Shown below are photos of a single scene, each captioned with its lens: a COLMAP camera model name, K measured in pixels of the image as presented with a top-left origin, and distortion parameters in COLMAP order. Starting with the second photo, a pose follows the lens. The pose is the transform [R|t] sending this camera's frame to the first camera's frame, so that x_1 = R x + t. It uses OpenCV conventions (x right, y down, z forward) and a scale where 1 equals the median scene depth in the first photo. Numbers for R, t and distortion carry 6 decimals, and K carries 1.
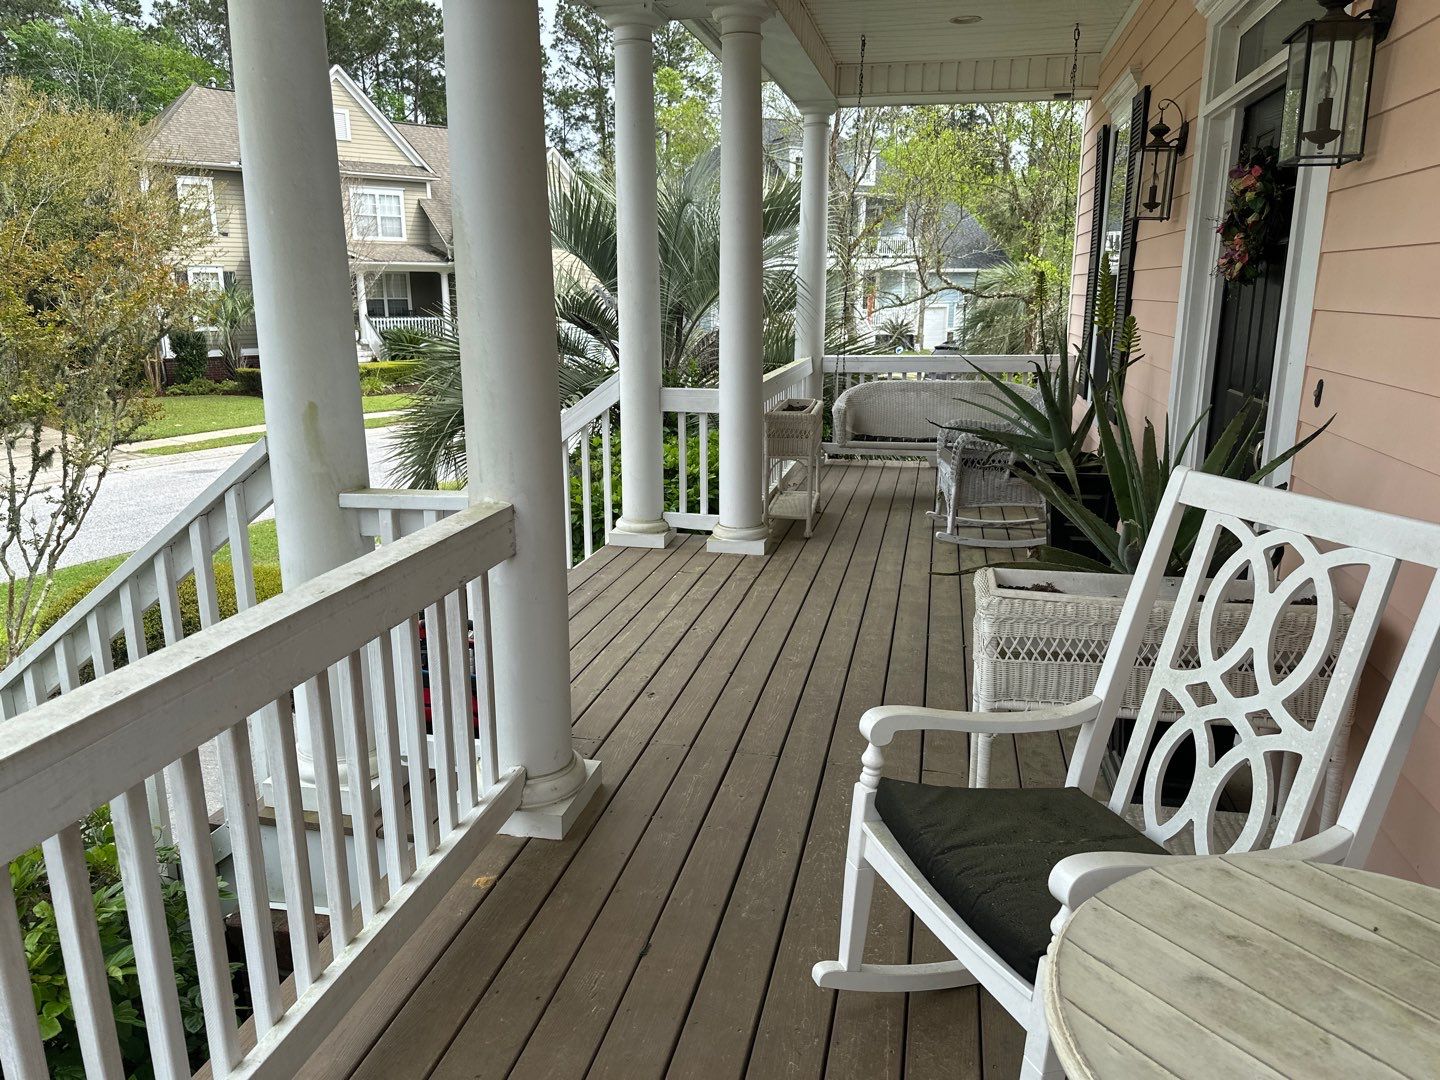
lens RADIAL K [[1018.0, 0, 720.0], [0, 1018.0, 540.0], [0, 0, 1]] dist [0.084595, -0.086315]
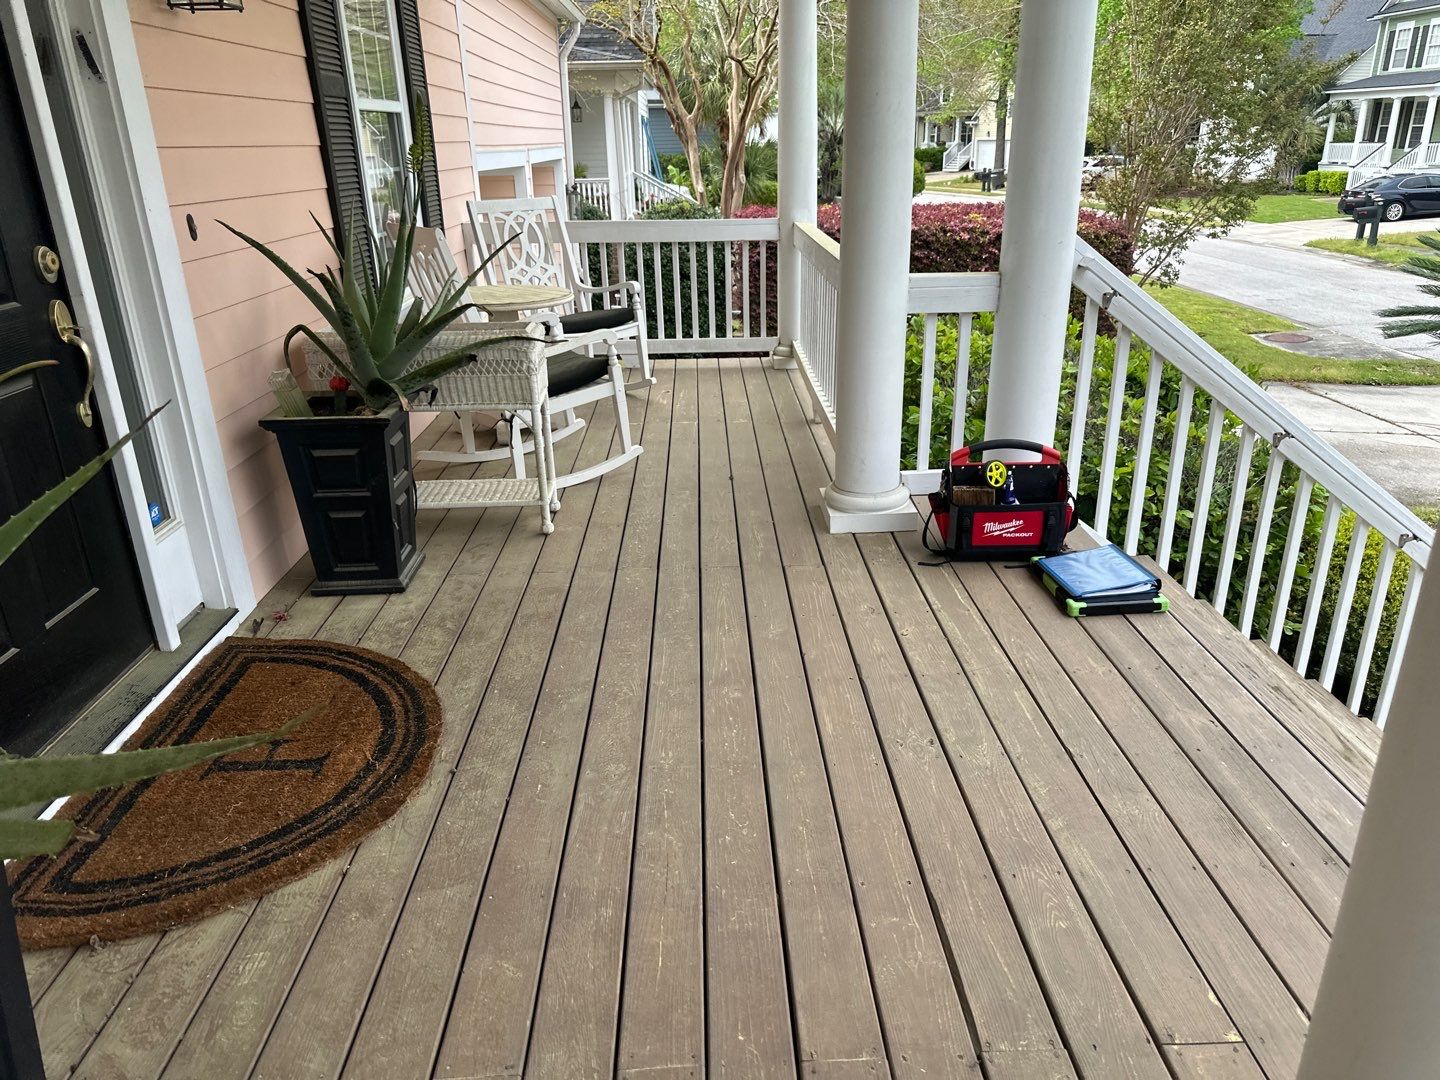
lens RADIAL K [[1018.0, 0, 720.0], [0, 1018.0, 540.0], [0, 0, 1]] dist [0.084595, -0.086315]
pose [[-0.971054, 0.106297, -0.213902, 0.202203], [-0.035387, 0.821617, 0.568941, -0.330138], [0.236223, 0.560042, -0.794073, 1.410257]]
